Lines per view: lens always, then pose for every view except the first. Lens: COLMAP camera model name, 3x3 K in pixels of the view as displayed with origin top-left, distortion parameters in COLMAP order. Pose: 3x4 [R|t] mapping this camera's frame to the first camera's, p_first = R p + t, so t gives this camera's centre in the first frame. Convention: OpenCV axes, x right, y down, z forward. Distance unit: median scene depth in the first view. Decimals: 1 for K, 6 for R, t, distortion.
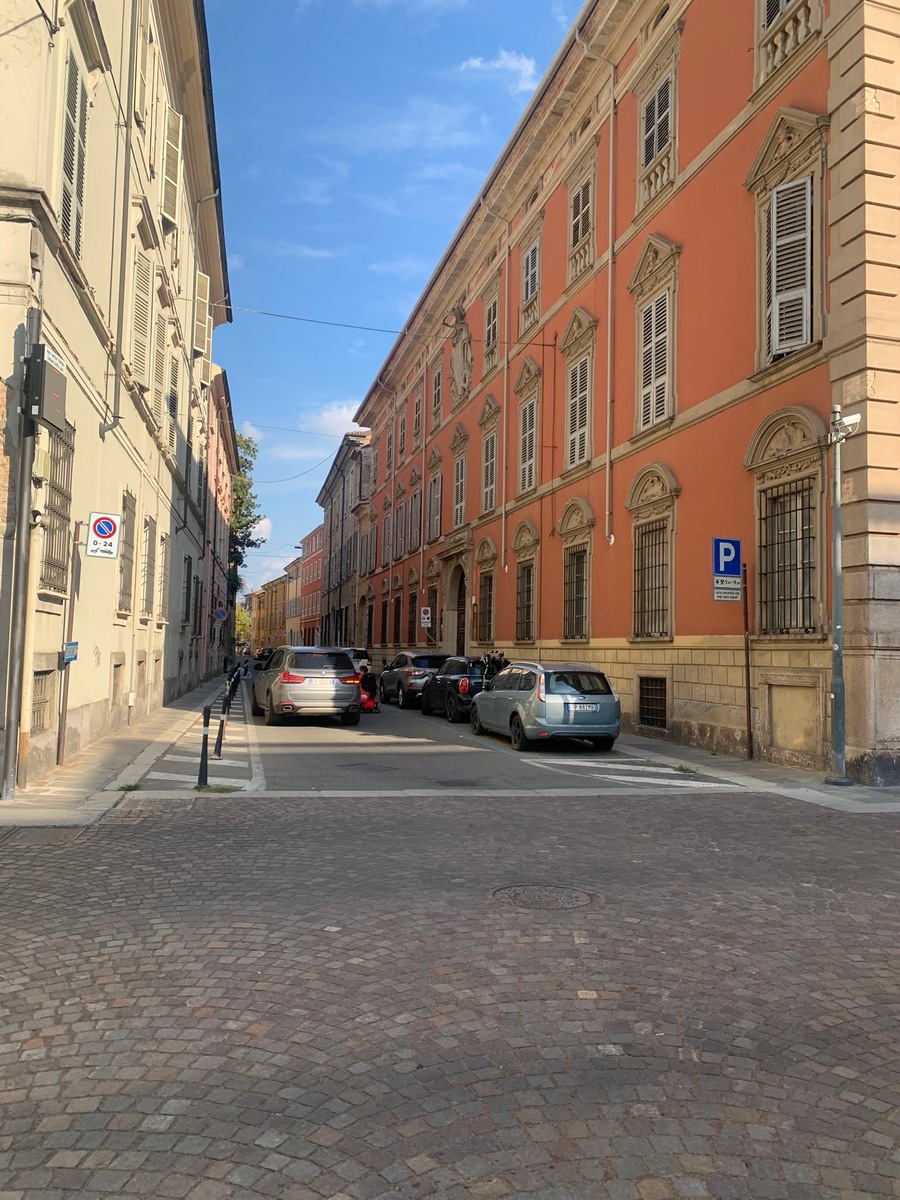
lens RADIAL K [[899.4, 0, 449.3], [0, 899.4, 602.3], [0, 0, 1]] dist [0.004878, -0.022000]
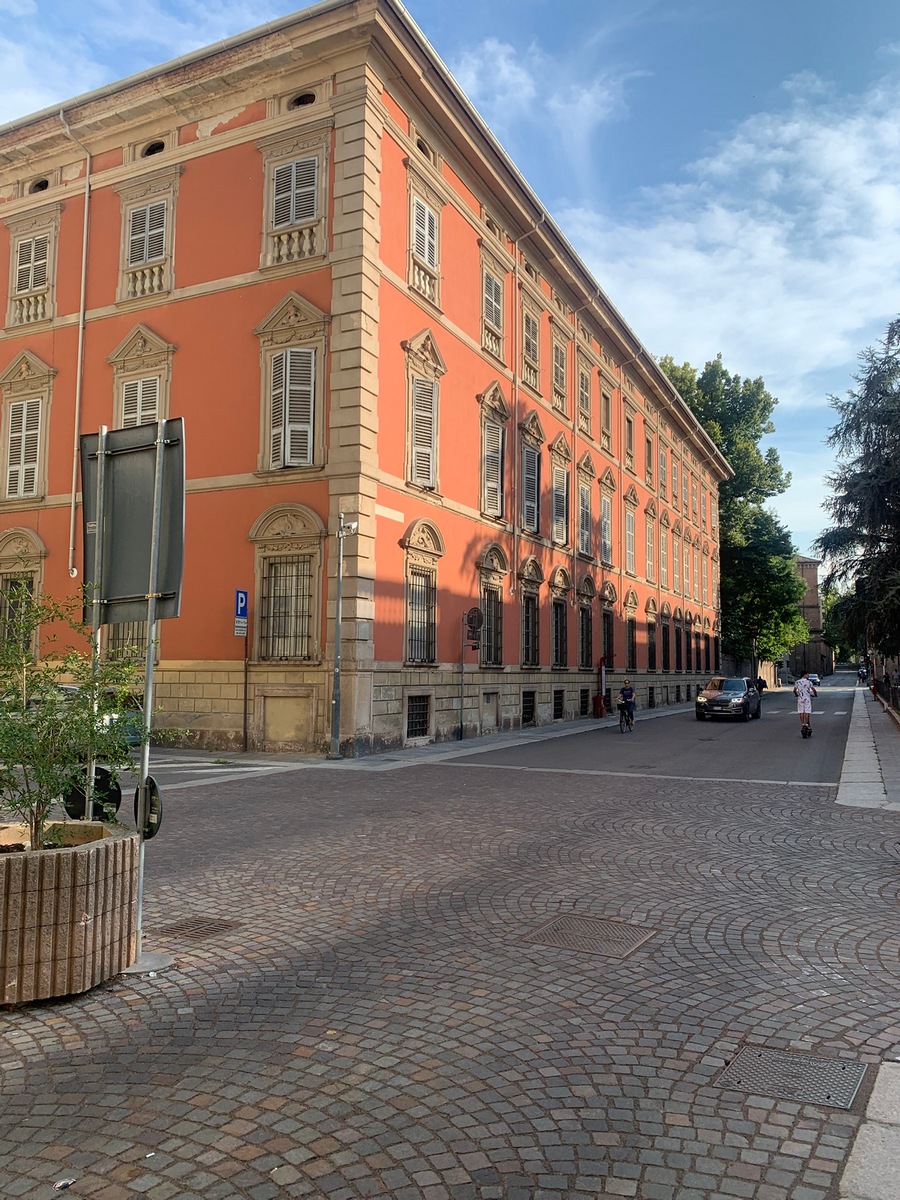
lens RADIAL K [[899.4, 0, 451.0], [0, 899.4, 600.8], [0, 0, 1]] dist [0.004878, -0.022000]
pose [[0.614828, 0.039685, 0.787662, -0.575496], [-0.033711, 0.999143, -0.024026, -0.033181], [-0.787940, -0.011781, 0.615639, -0.087229]]
